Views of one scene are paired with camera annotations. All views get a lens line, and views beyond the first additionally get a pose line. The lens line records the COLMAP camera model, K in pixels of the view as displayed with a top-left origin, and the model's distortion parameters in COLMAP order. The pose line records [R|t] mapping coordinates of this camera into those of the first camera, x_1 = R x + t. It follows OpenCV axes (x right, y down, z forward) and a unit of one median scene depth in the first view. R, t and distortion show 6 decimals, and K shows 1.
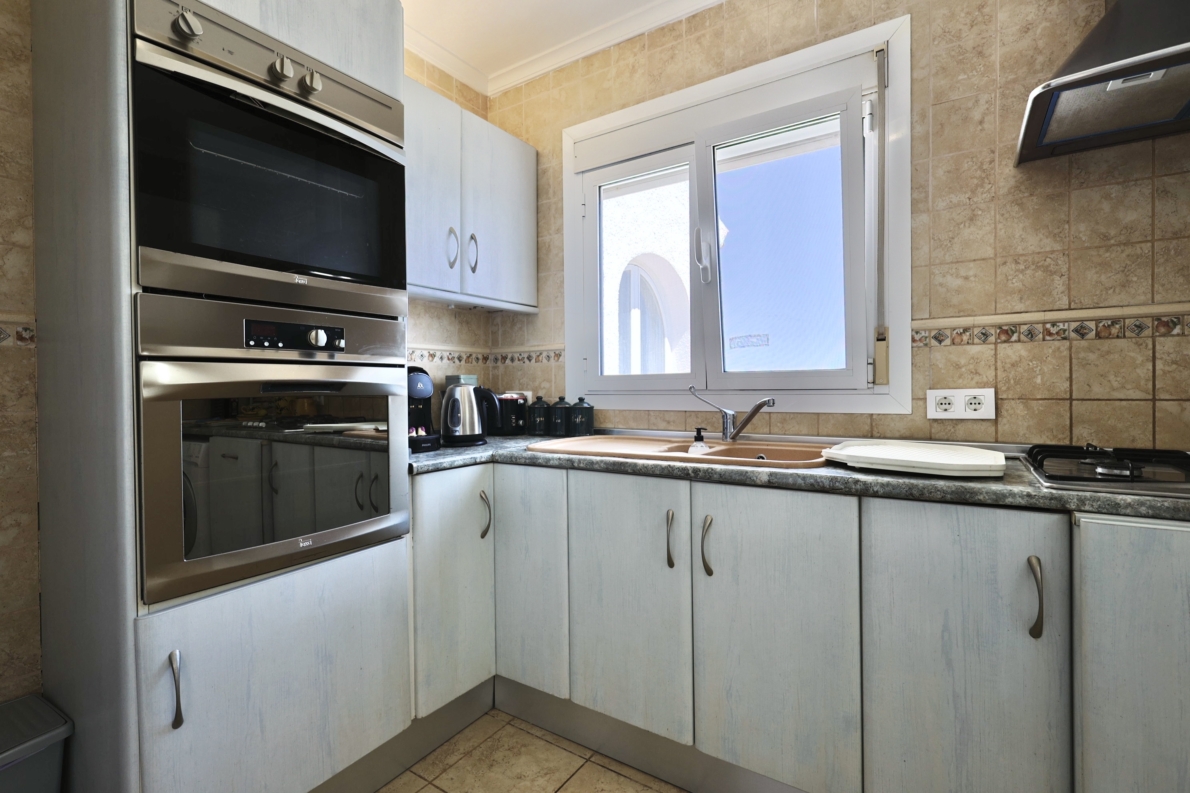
lens RADIAL K [[547.4, 0, 594.9], [0, 547.4, 392.4], [0, 0, 1]] dist [0.009878, -0.001309]
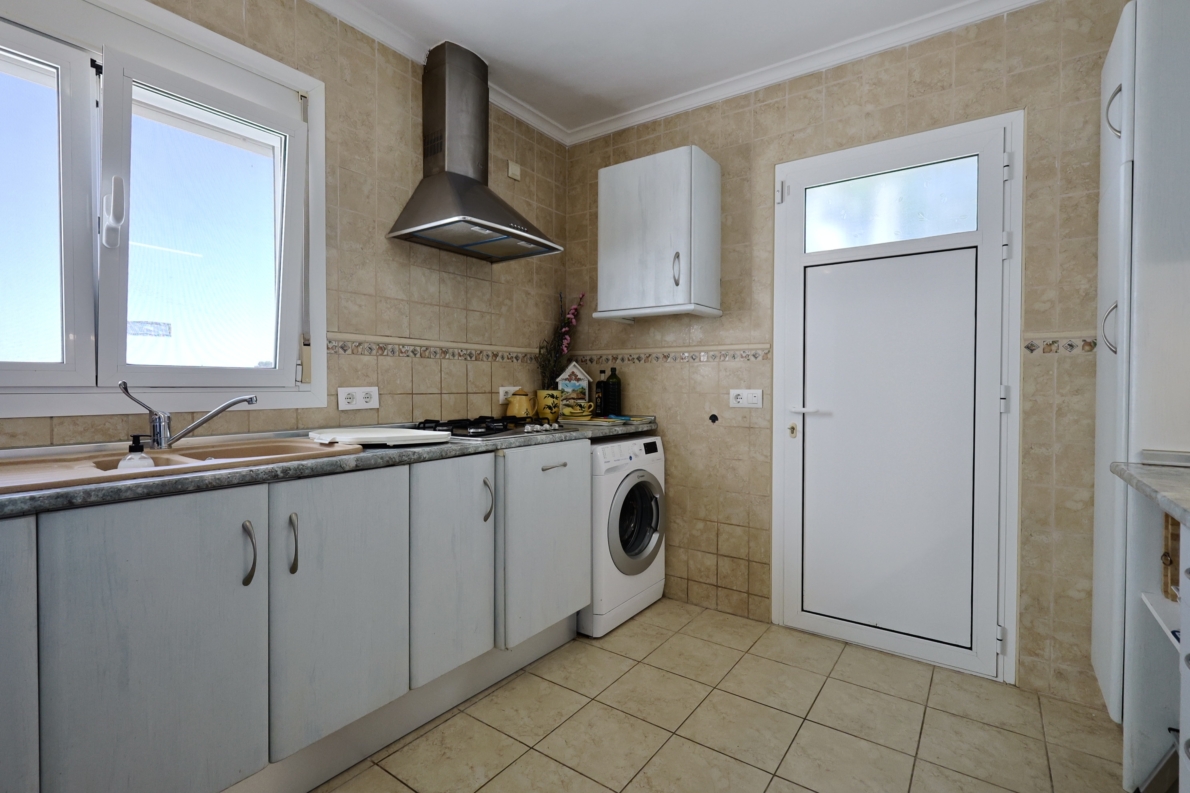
lens RADIAL K [[547.4, 0, 594.9], [0, 547.4, 392.4], [0, 0, 1]] dist [0.009878, -0.001309]
pose [[0.042835, -0.003502, 0.999076, -0.666538], [0.006151, 0.999976, 0.003242, 0.005851], [-0.999063, 0.006007, 0.042855, 0.363278]]
